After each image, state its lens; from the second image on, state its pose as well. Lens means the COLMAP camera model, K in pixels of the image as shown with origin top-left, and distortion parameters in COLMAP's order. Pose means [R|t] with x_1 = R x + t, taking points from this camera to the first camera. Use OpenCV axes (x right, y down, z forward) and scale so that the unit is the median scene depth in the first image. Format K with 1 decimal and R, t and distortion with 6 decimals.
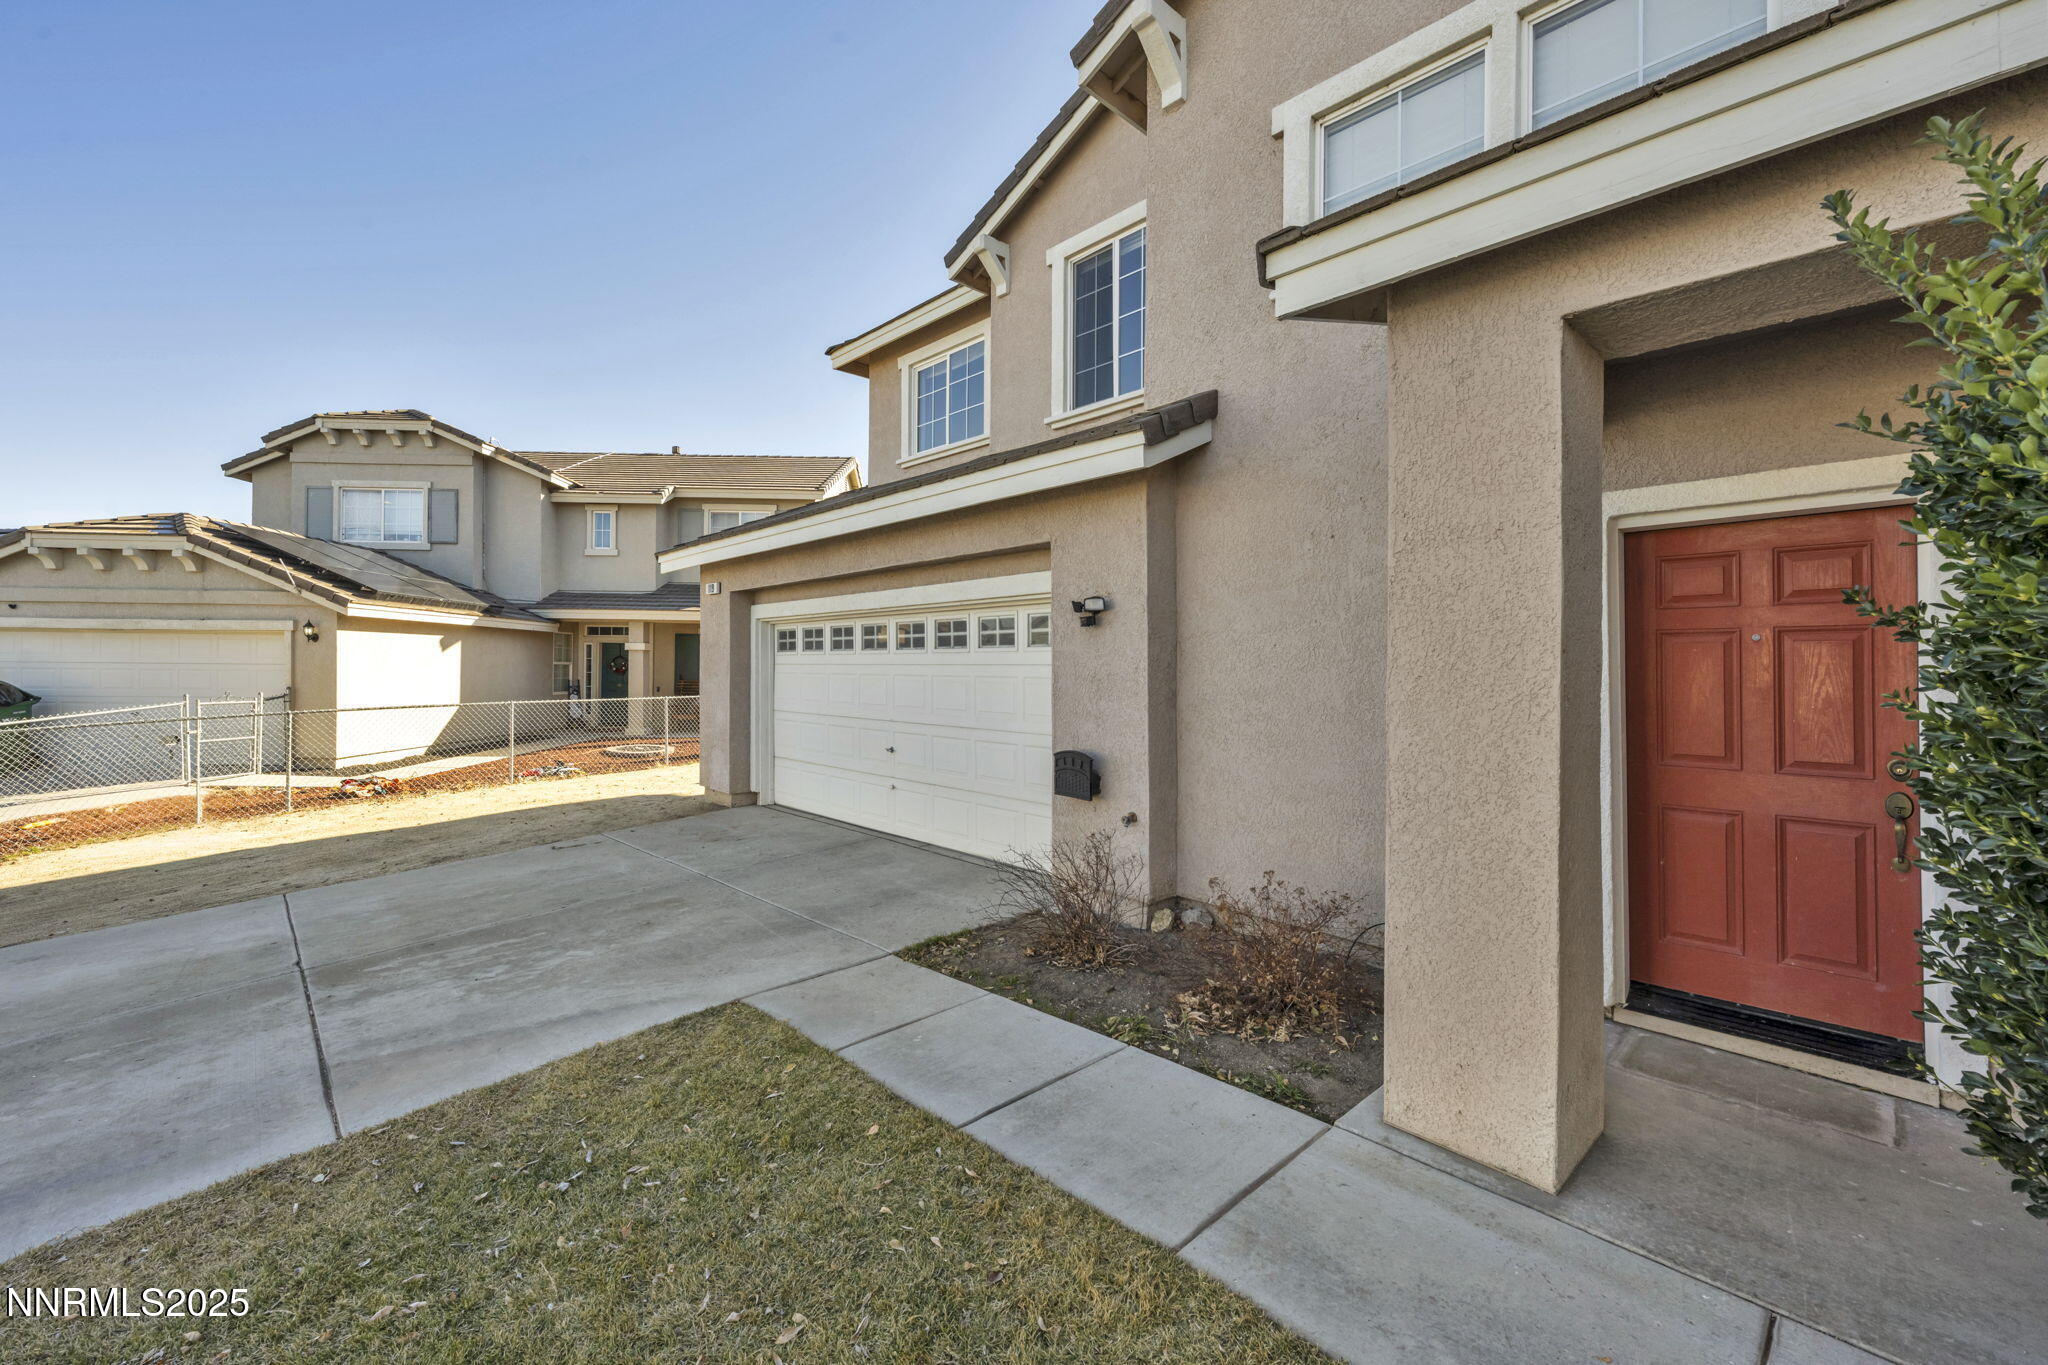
lens RADIAL K [[837.6, 0, 1012.3], [0, 837.6, 678.4], [0, 0, 1]] dist [0.003179, -0.001328]
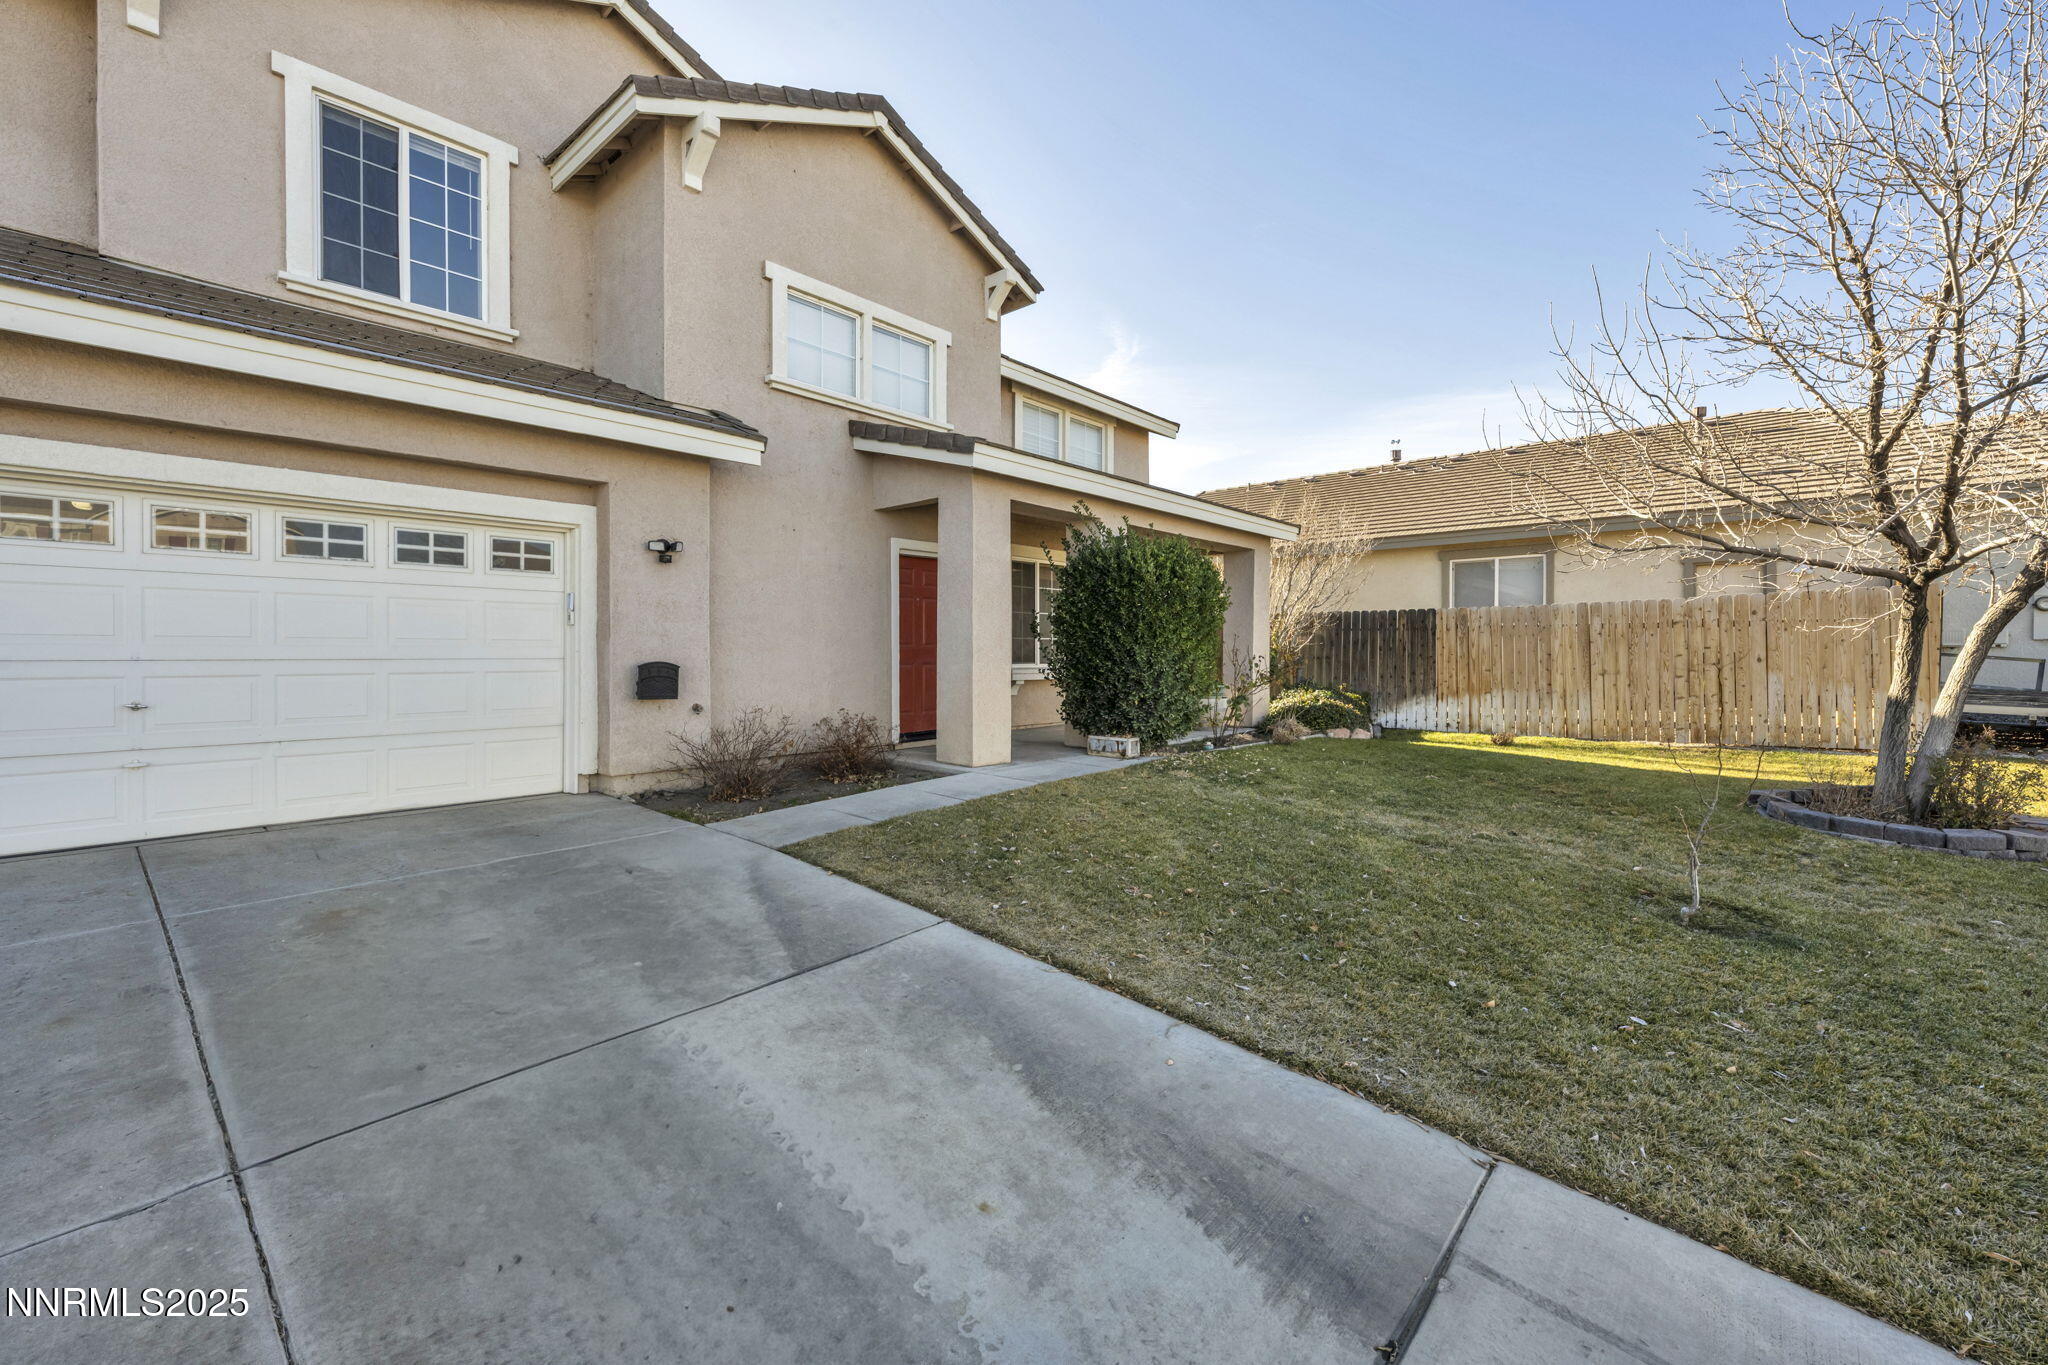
lens RADIAL K [[837.6, 0, 1029.1], [0, 837.6, 656.4], [0, 0, 1]] dist [0.003179, -0.001328]
pose [[-0.079139, -0.023473, 0.996587, -0.833553], [-0.000740, 0.999724, 0.023488, 0.032888], [-0.996863, 0.001121, -0.079135, 0.375513]]
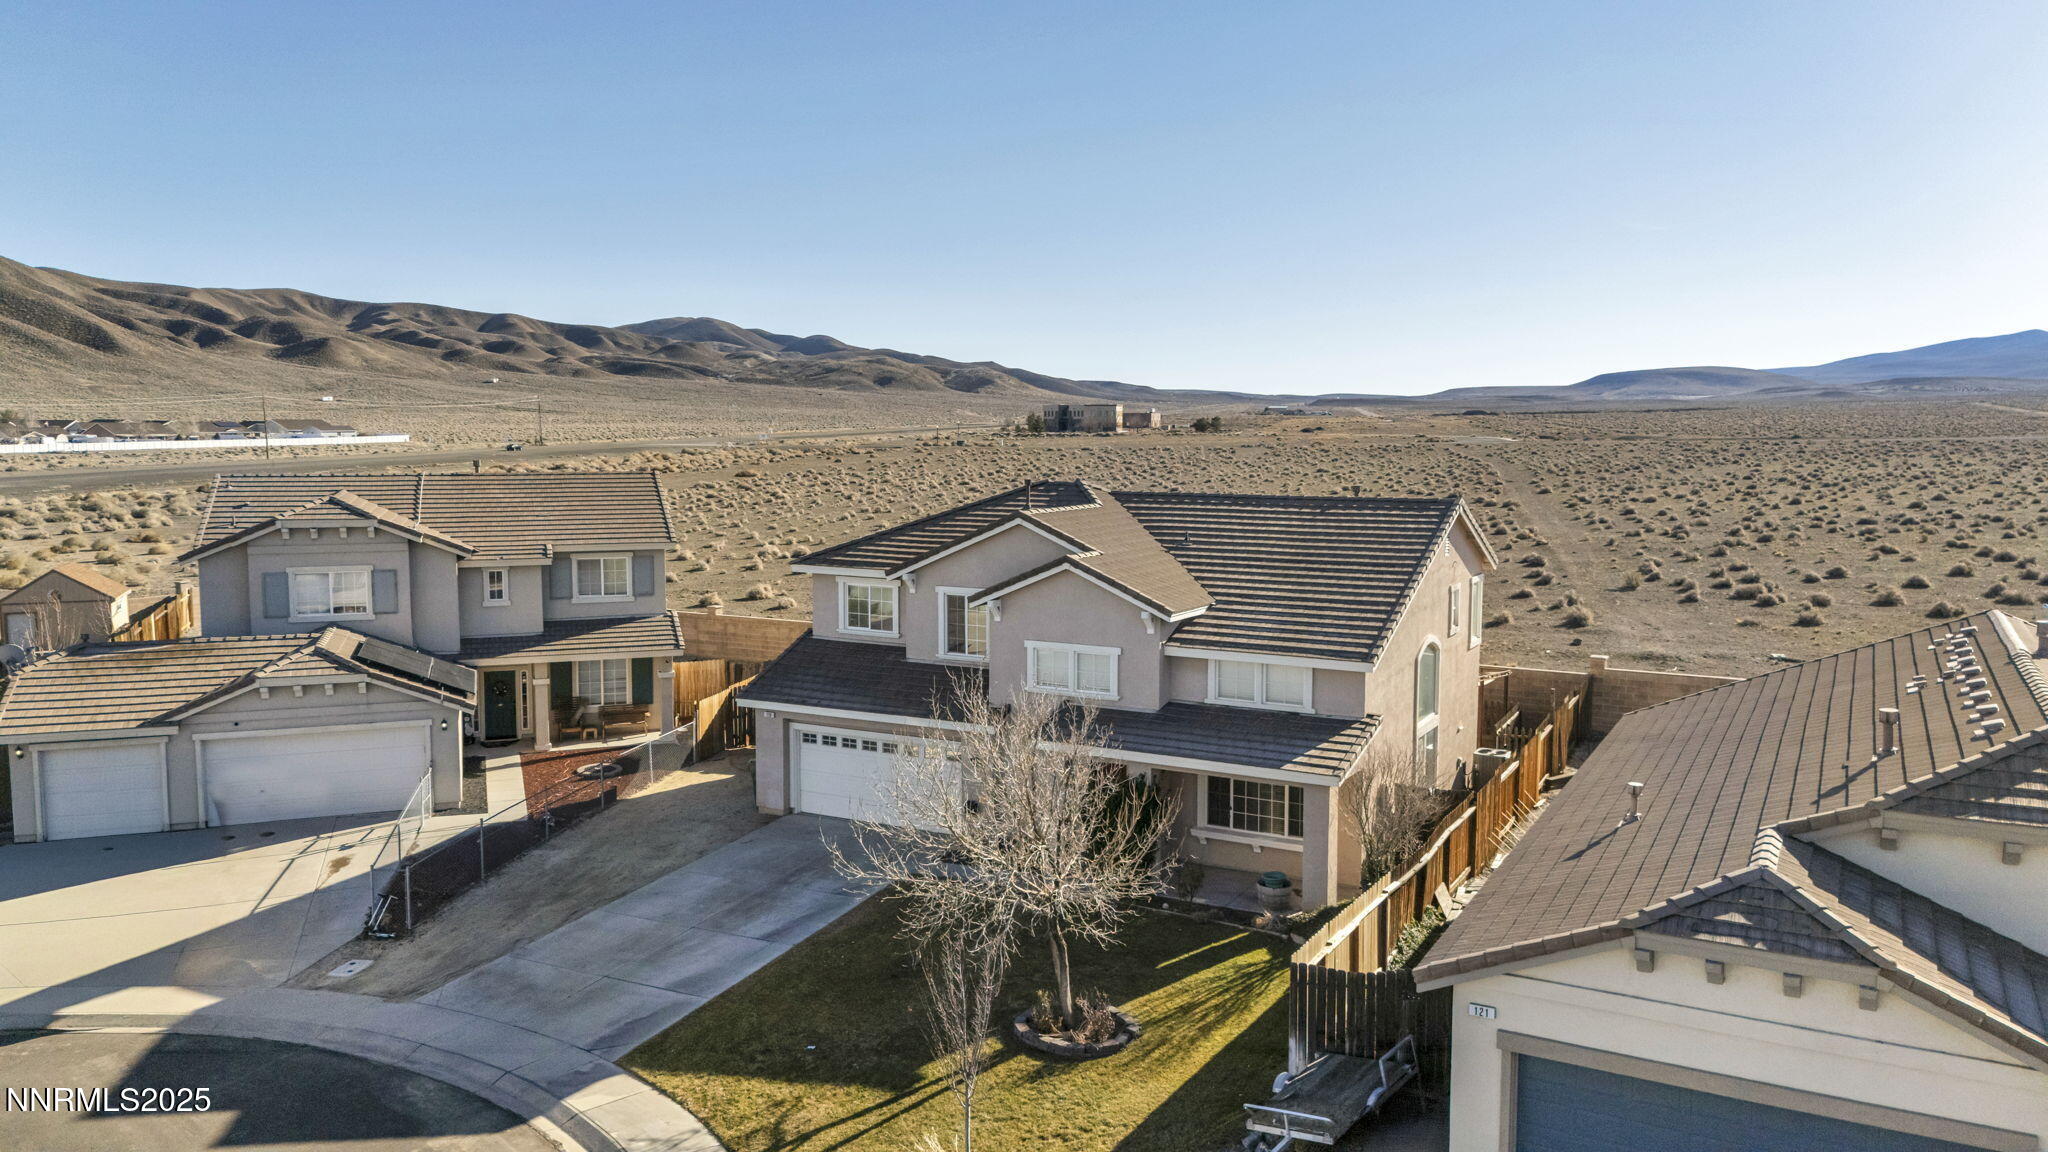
lens RADIAL K [[1520.0, 0, 1026.0], [0, 1520.0, 576.1], [0, 0, 1]] dist [0.057697, -0.053298]
pose [[0.947085, -0.041113, 0.318338, -1.170370], [0.009831, 0.995013, 0.099257, -1.017789], [-0.320831, -0.090876, 0.942767, -3.421488]]
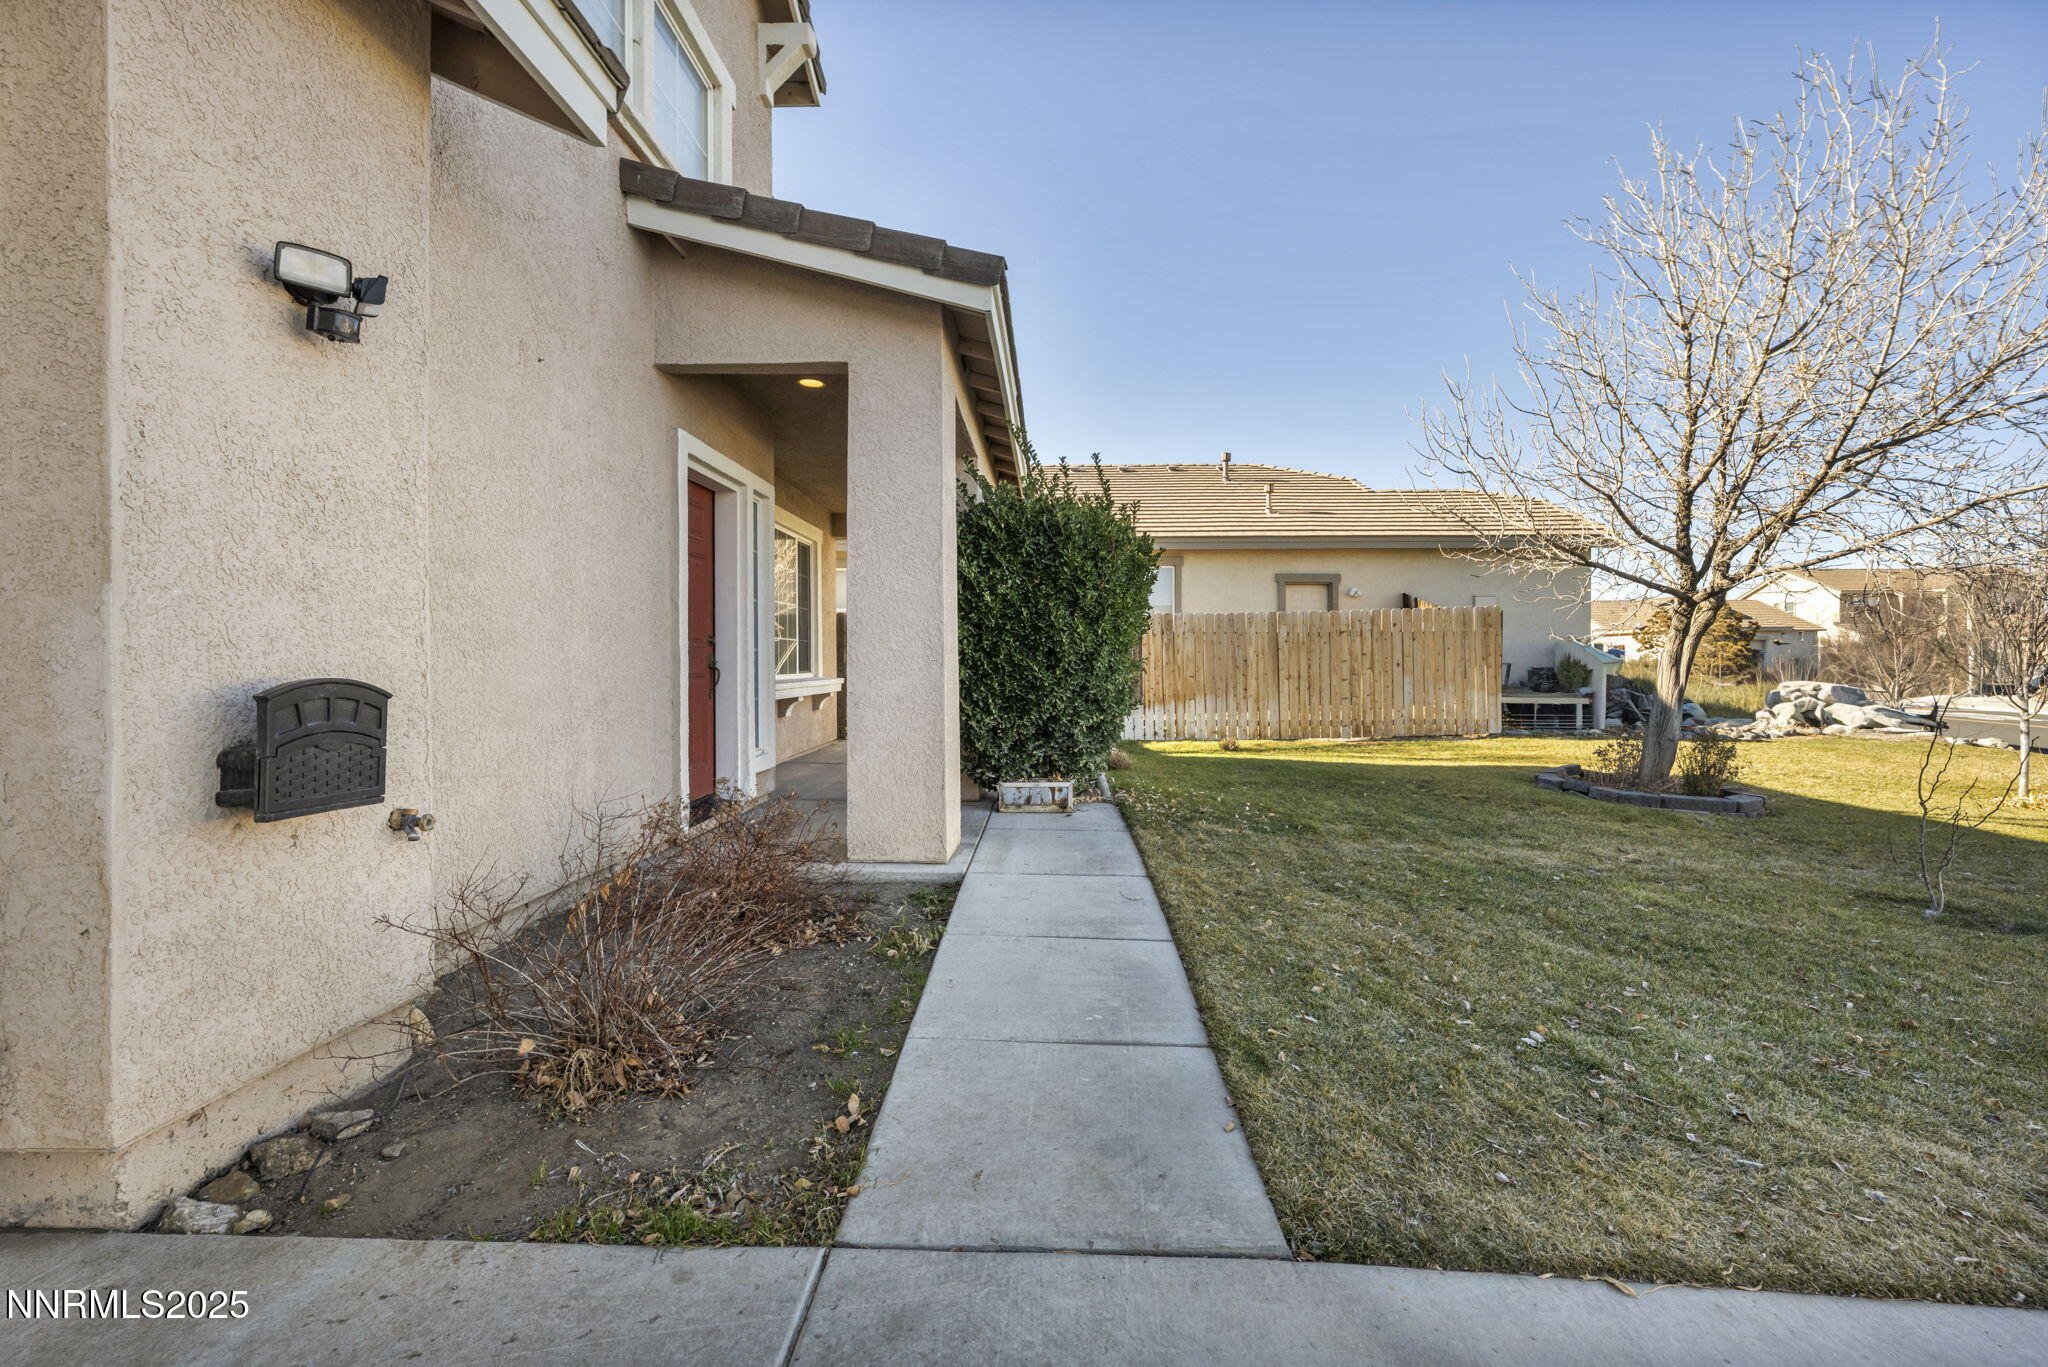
lens RADIAL K [[837.6, 0, 1020.7], [0, 837.6, 671.4], [0, 0, 1]] dist [0.003179, -0.001328]
pose [[-0.704486, -0.024523, 0.709294, -0.264458], [-0.010086, 0.999648, 0.024544, 0.049076], [-0.709647, 0.010137, -0.704485, 0.711280]]
